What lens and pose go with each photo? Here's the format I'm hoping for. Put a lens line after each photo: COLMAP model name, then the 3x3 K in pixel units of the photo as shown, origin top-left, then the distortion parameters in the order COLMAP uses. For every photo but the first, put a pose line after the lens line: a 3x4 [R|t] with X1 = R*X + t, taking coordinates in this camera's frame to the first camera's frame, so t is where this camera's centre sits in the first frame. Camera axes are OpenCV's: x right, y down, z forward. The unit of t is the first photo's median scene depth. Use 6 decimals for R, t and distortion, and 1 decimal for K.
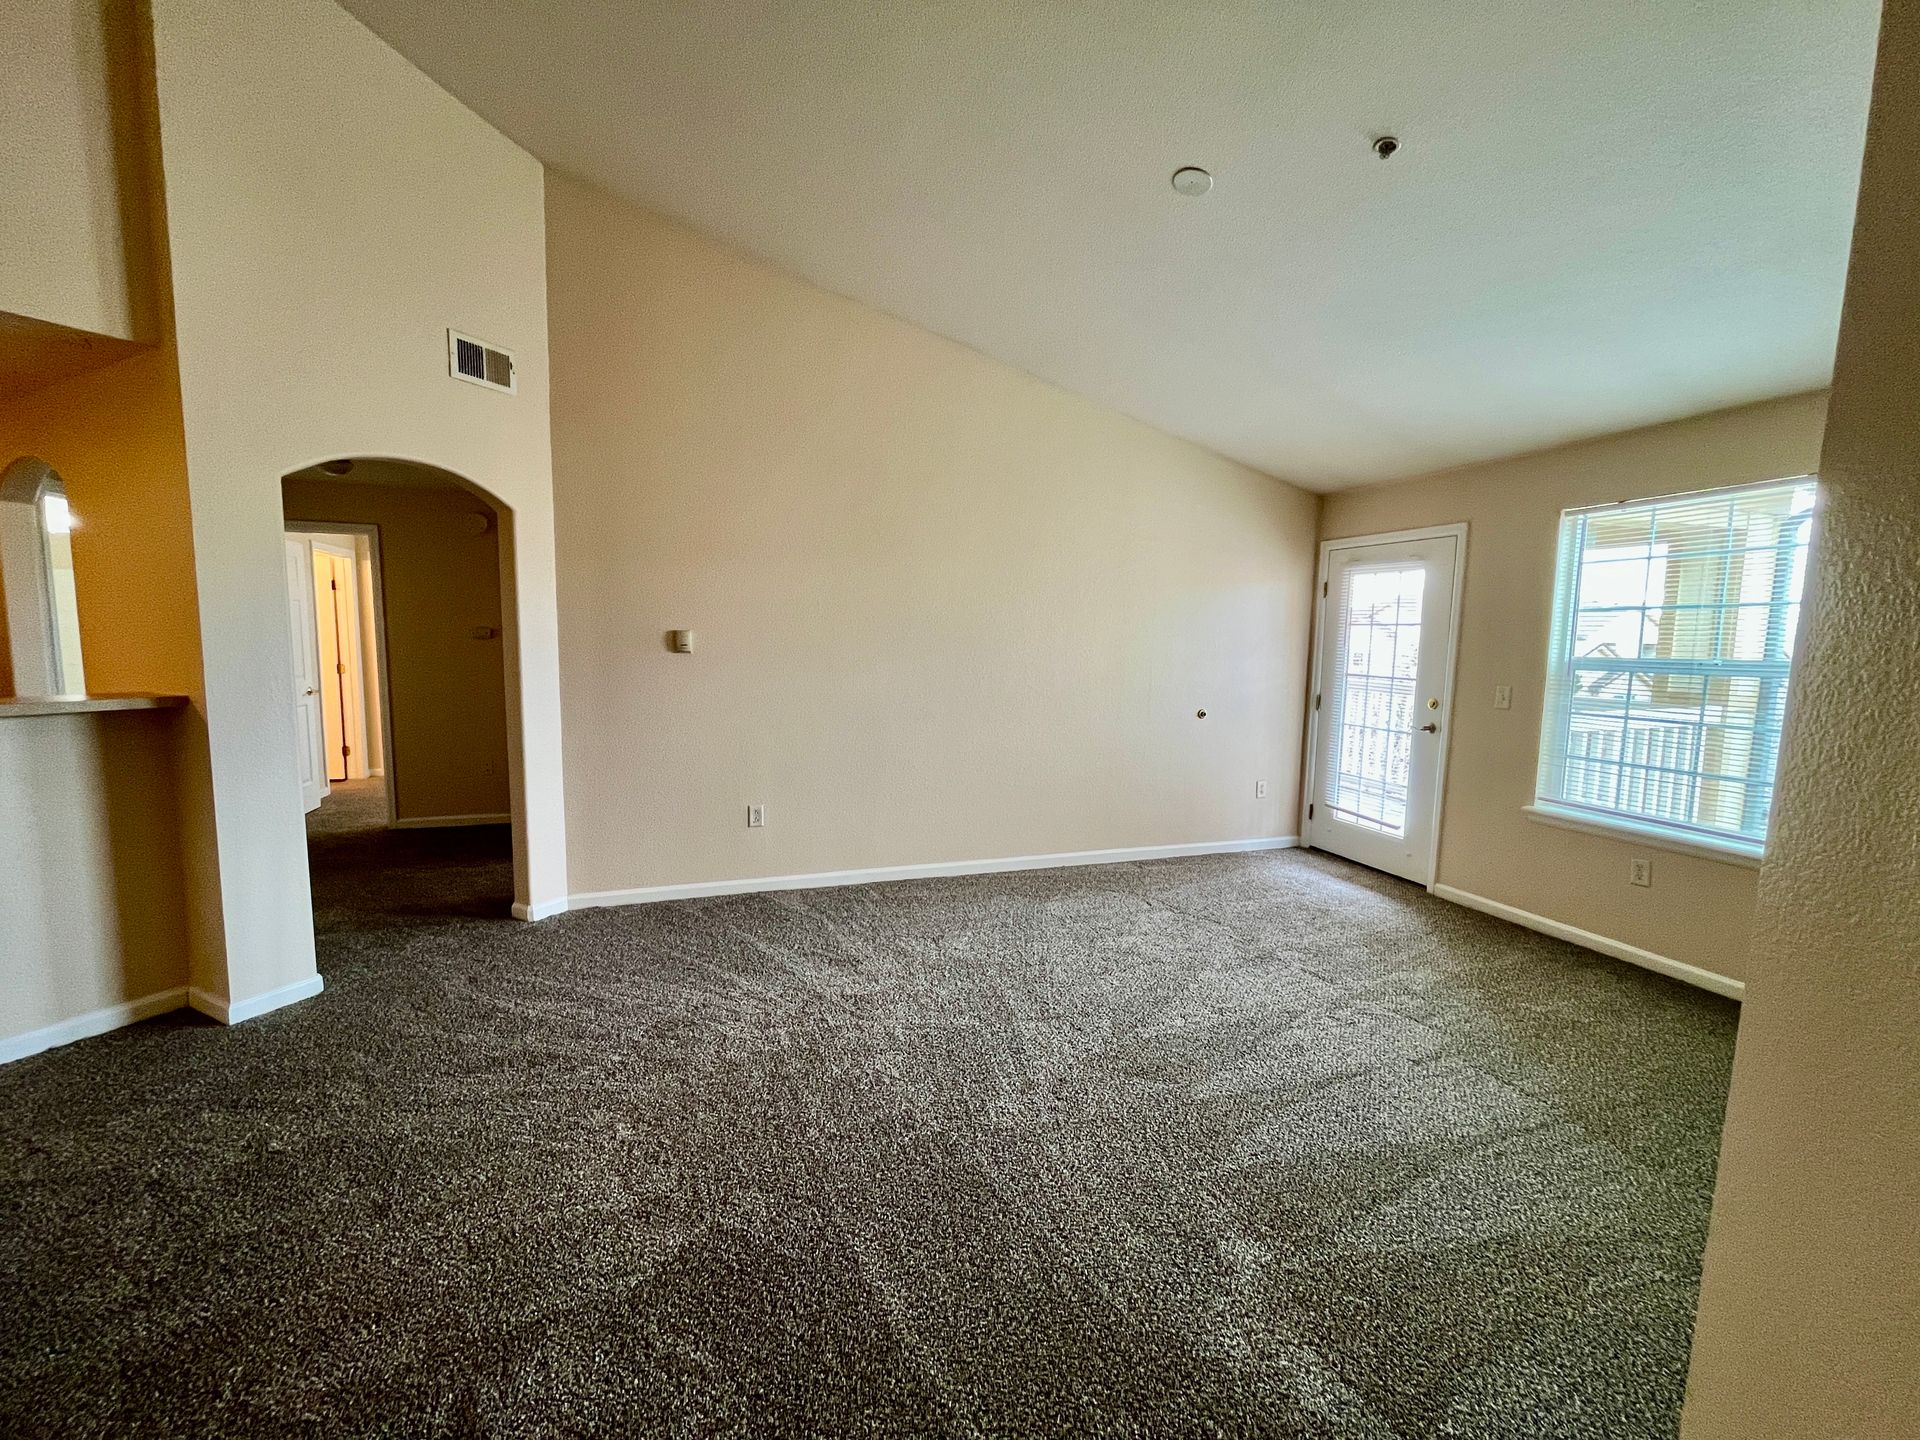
lens RADIAL K [[781.4, 0, 958.7], [0, 781.4, 726.3], [0, 0, 1]] dist [-0.002626, -0.000349]
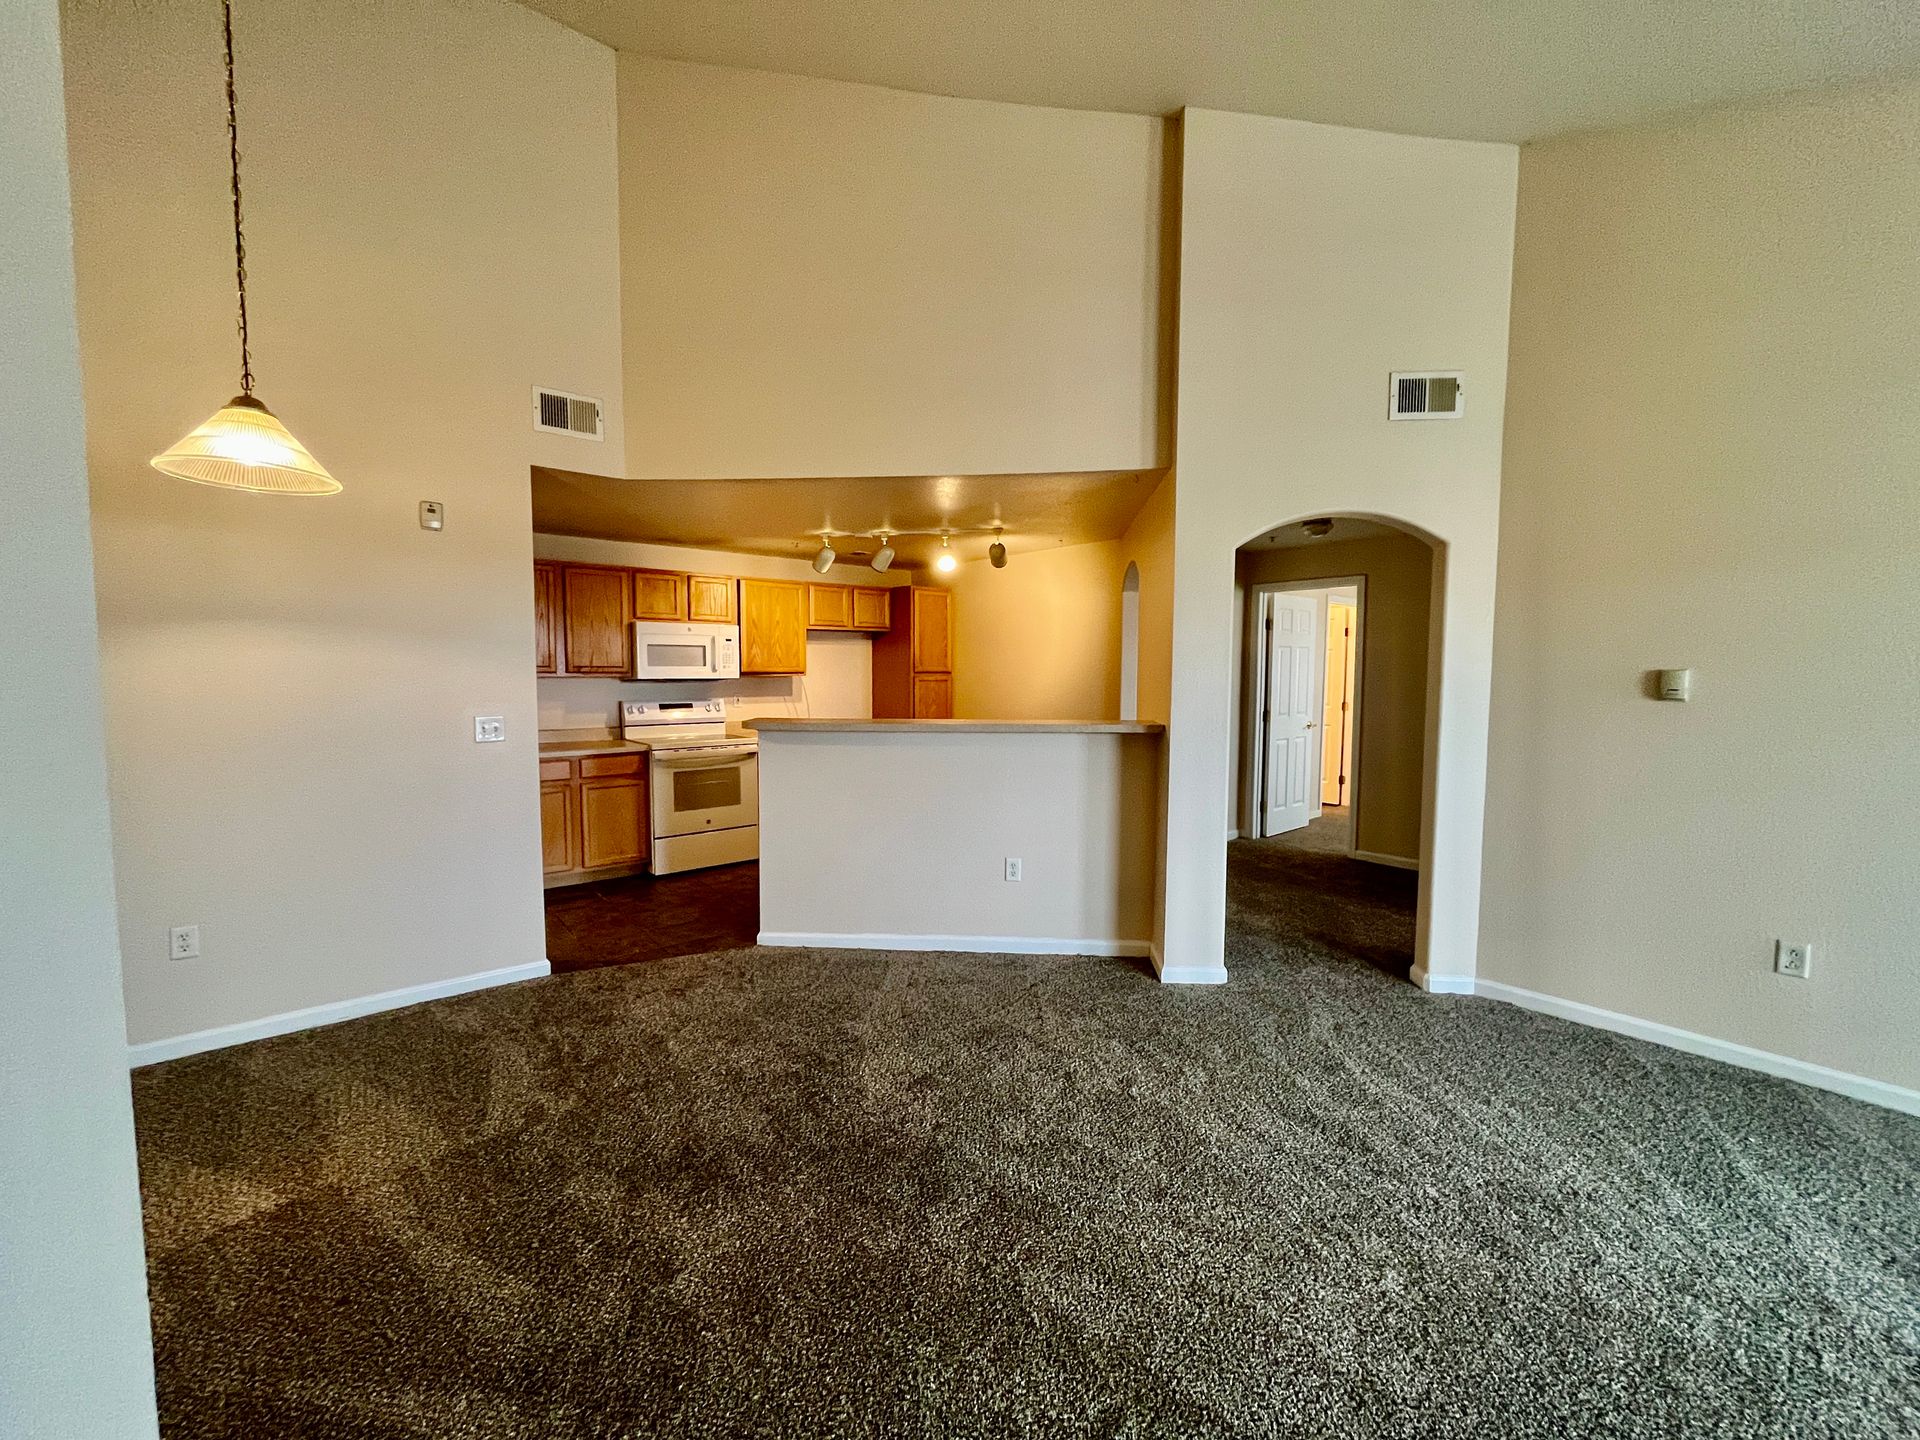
lens RADIAL K [[778.2, 0, 954.5], [0, 778.2, 722.1], [0, 0, 1]] dist [-0.001084, -0.000929]
pose [[0.358583, 0.049120, -0.932205, 0.103268], [-0.099833, 0.994905, 0.014022, -0.024117], [0.928144, 0.088037, 0.361660, 0.170158]]
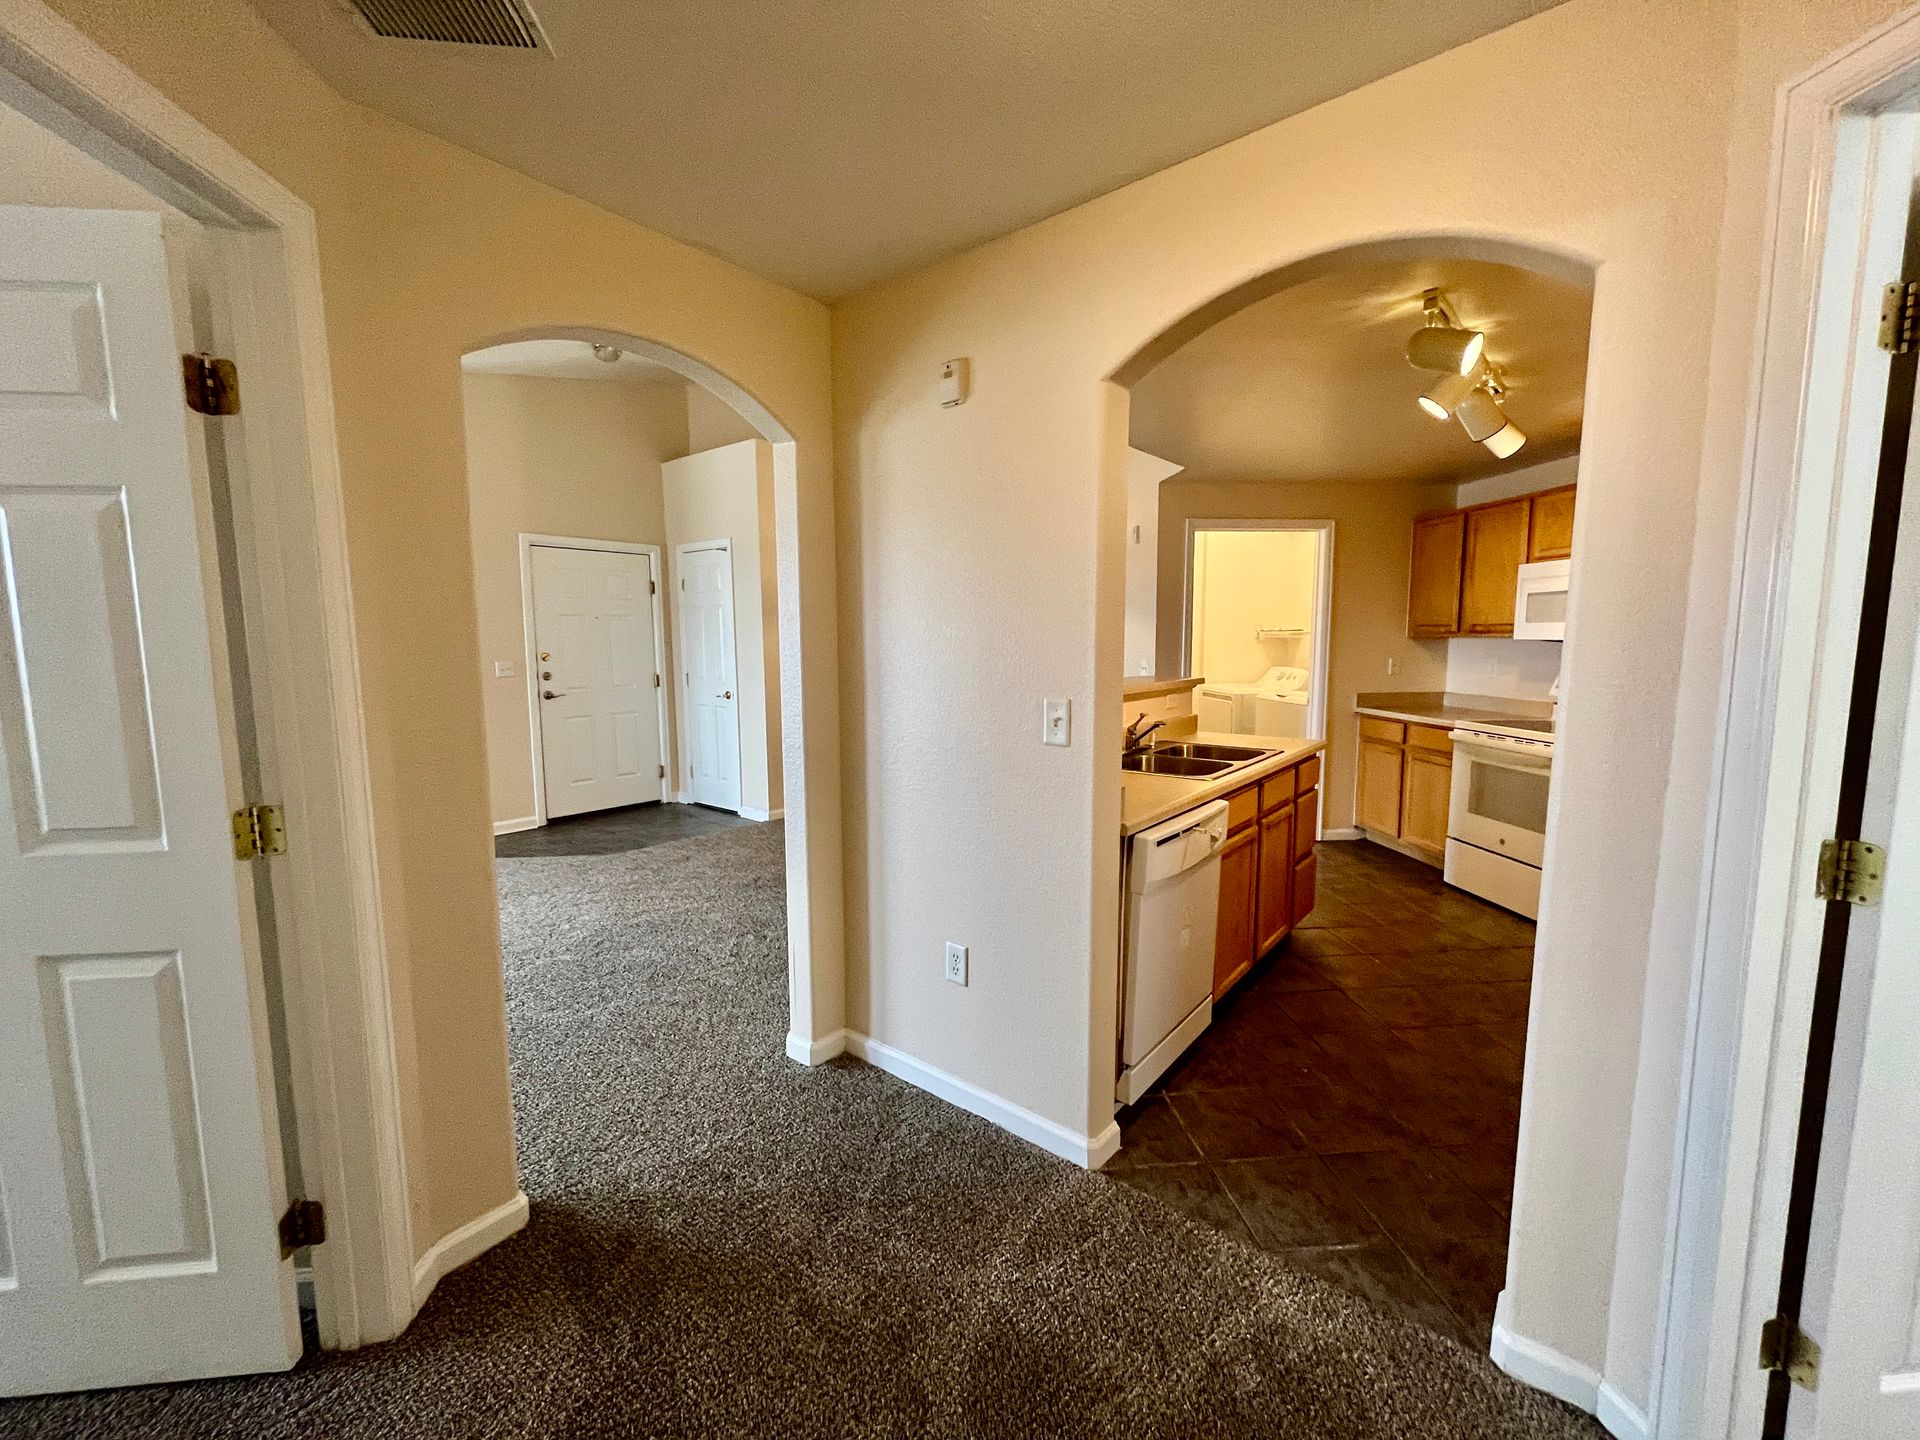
lens RADIAL K [[778.2, 0, 954.5], [0, 778.2, 722.1], [0, 0, 1]] dist [-0.001084, -0.000929]
pose [[-0.975868, -0.036609, 0.215270, -0.899152], [0.011605, 0.975757, 0.218550, -0.160065], [-0.218052, 0.215775, -0.951785, 1.380368]]
